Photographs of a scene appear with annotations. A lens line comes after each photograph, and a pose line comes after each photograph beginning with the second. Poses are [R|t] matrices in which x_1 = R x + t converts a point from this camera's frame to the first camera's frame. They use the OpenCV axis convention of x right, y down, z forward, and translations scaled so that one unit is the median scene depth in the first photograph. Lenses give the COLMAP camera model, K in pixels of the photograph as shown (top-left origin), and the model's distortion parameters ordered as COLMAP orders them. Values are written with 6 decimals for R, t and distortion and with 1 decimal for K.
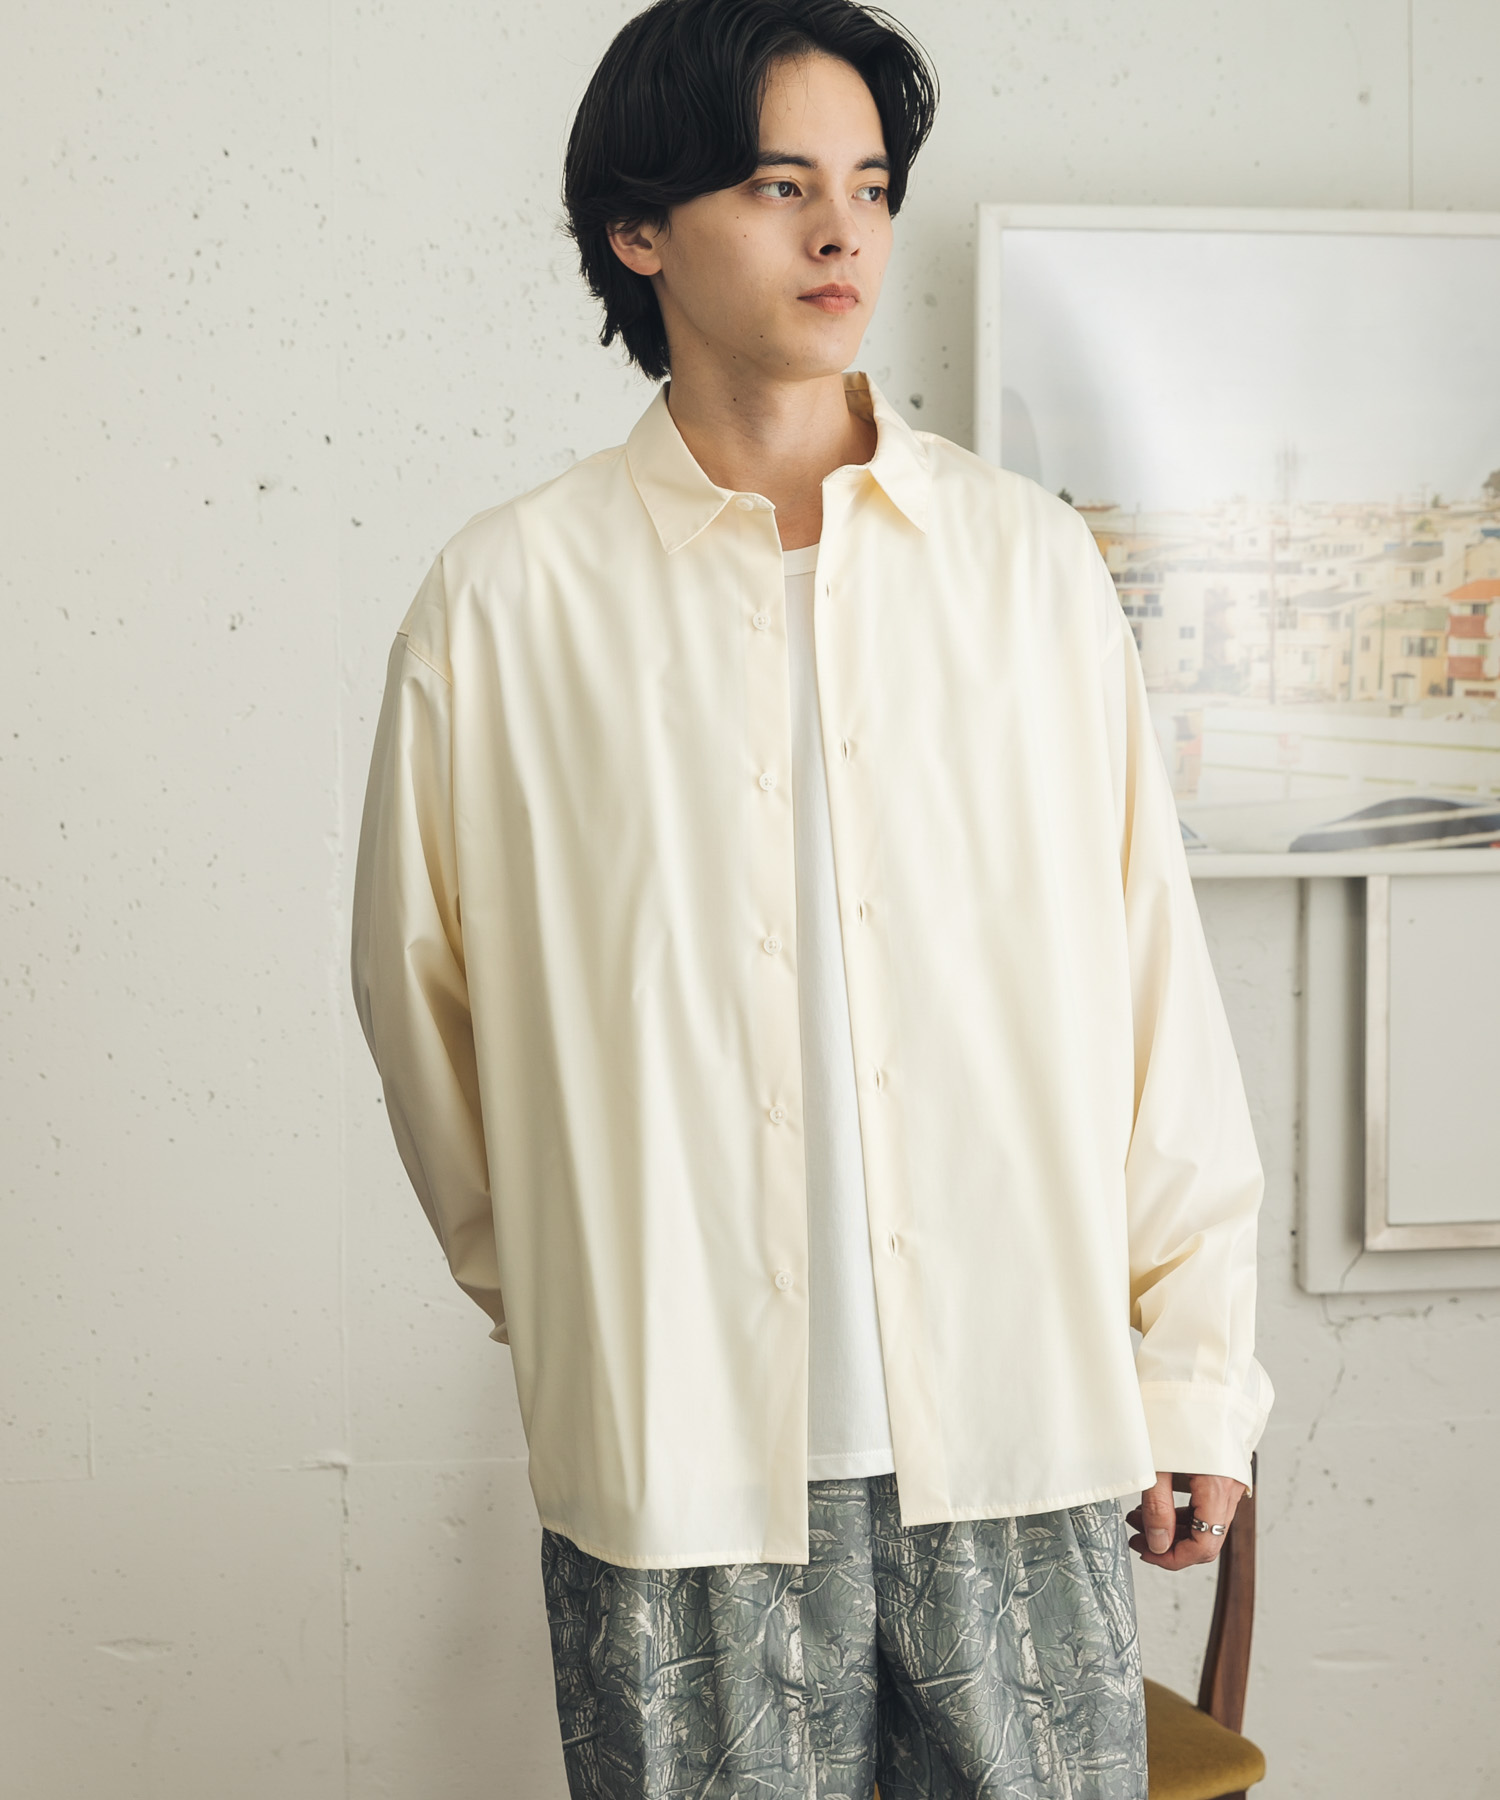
lens RADIAL K [[4206.2, 0, 845.6], [0, 4206.2, 902.6], [0, 0, 1]] dist [0.017227, -0.333063]
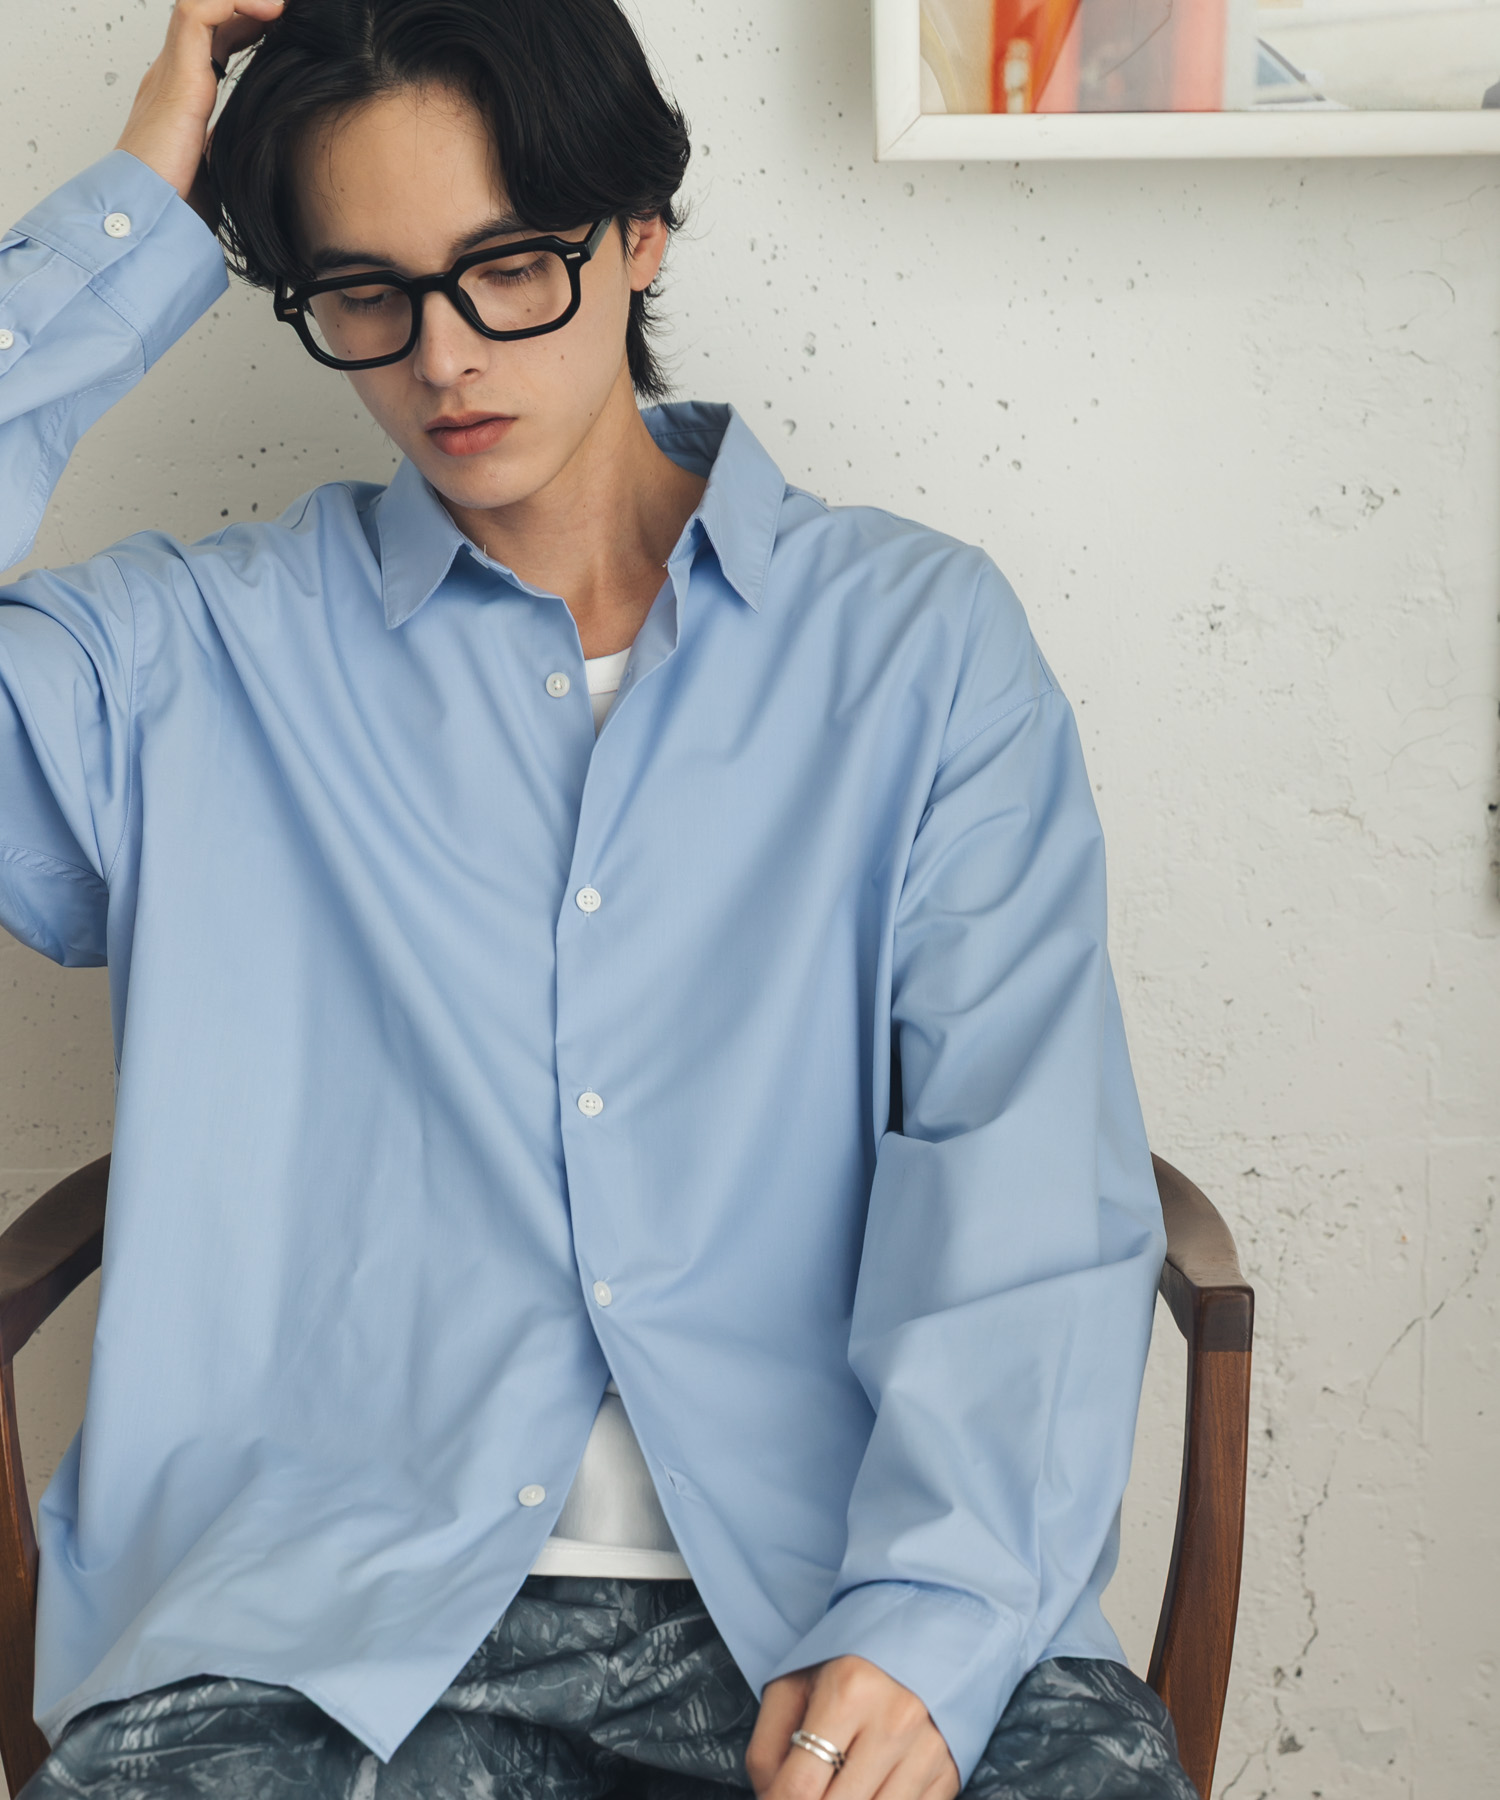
lens RADIAL K [[4104.9, 0, 728.1], [0, 4104.9, 1108.8], [0, 0, 1]] dist [-0.025349, 0.194235]
pose [[0.982309, 0.036635, -0.183648, 0.112302], [0.004504, 0.975773, 0.218739, -0.002528], [0.187212, -0.215696, 0.958346, 0.464823]]
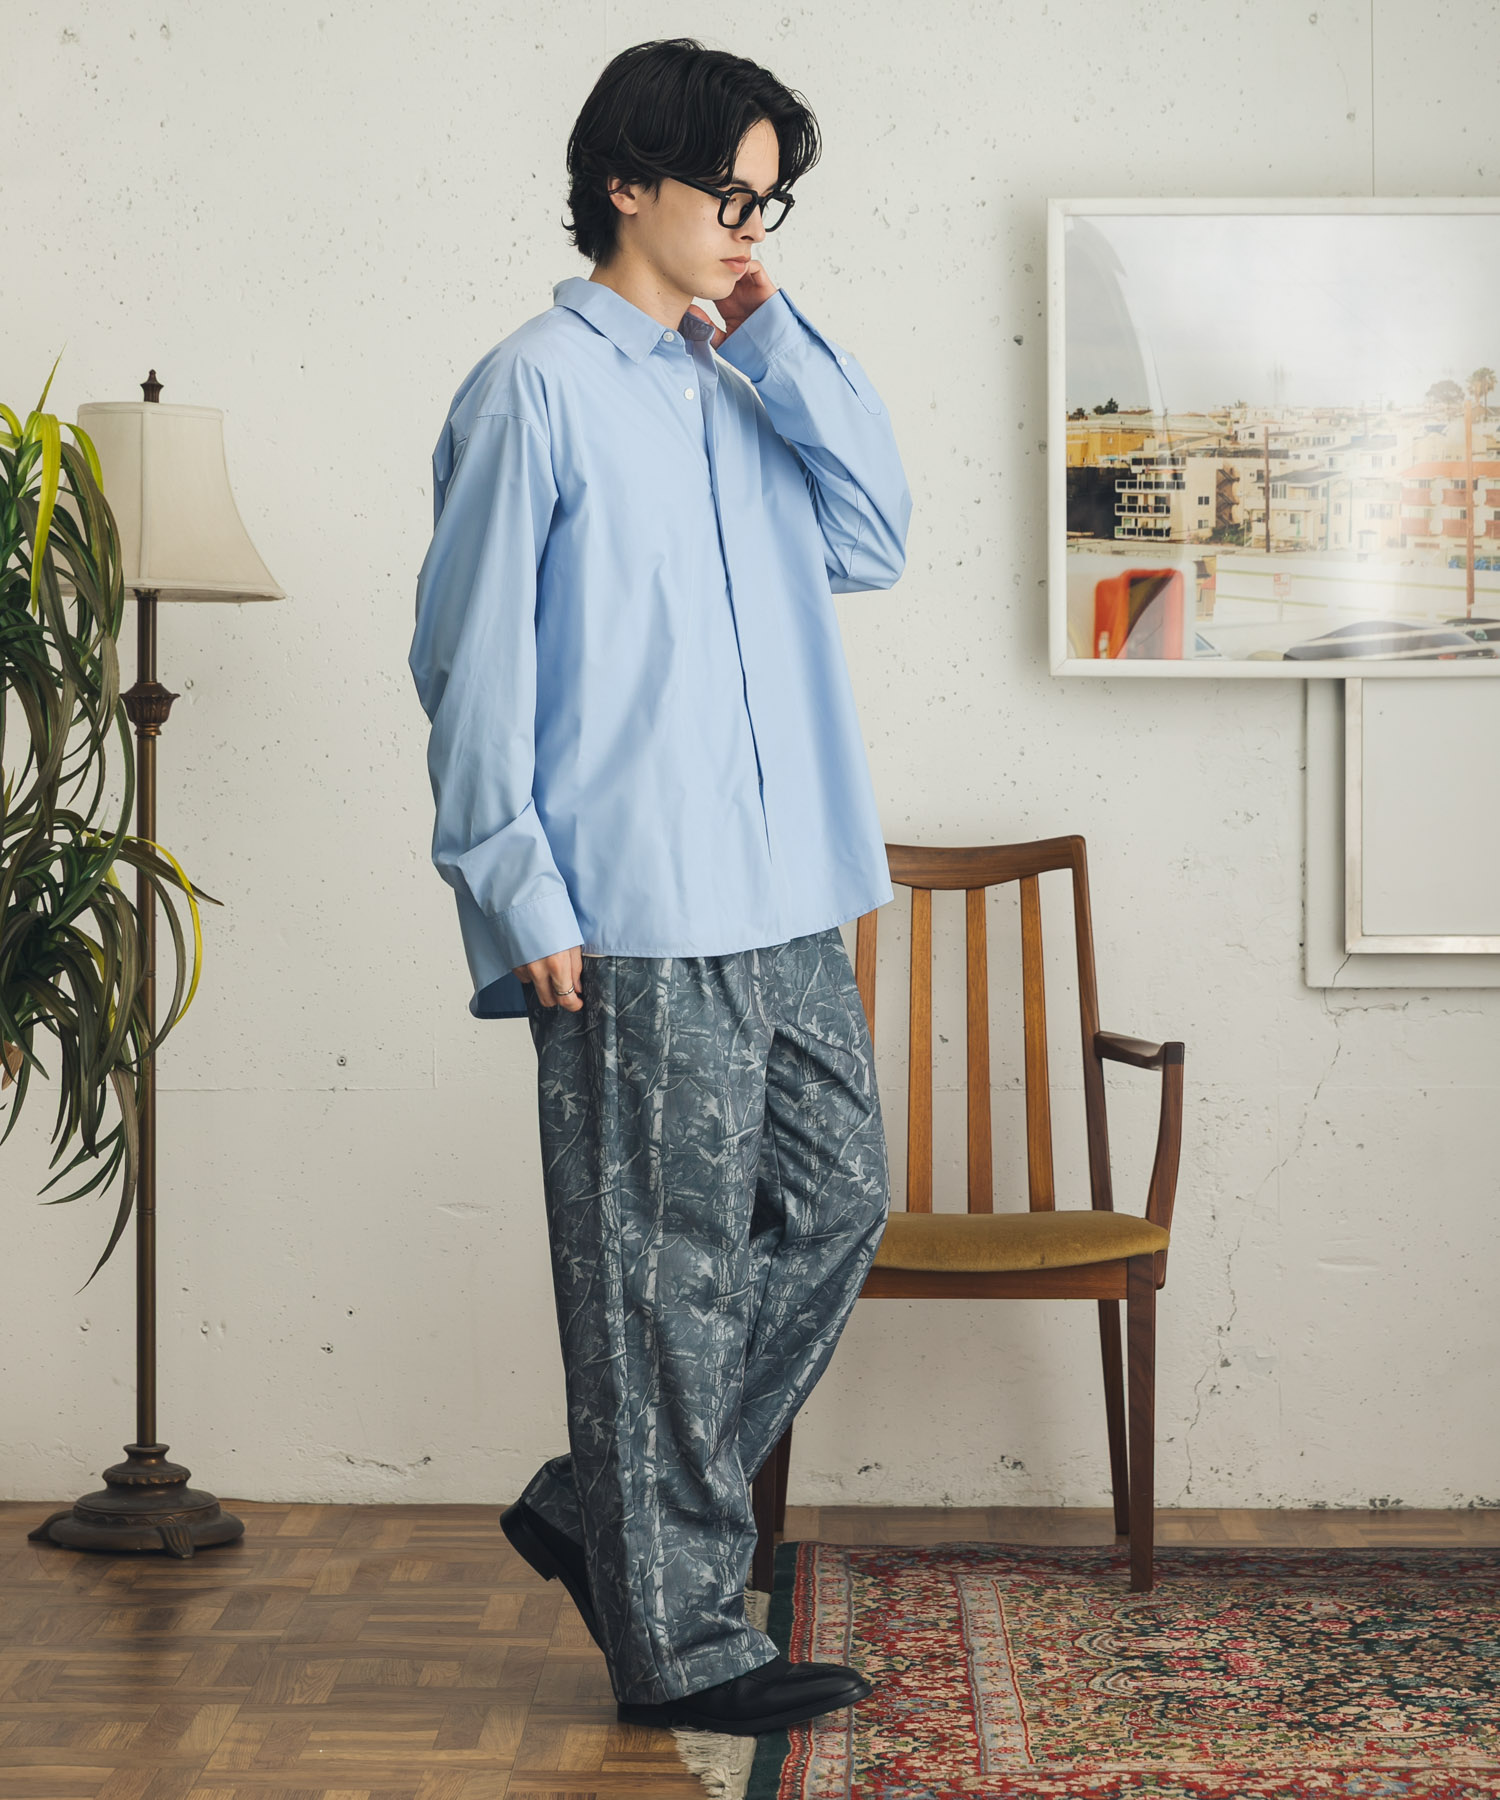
lens RADIAL K [[4328.8, 0, 757.0], [0, 4328.8, 788.3], [0, 0, 1]] dist [-0.015195, -0.219785]
pose [[0.978137, 0.004300, -0.207919, 0.233967], [-0.013552, 0.998979, -0.043091, 0.094263], [0.207522, 0.044966, 0.977196, -0.424891]]
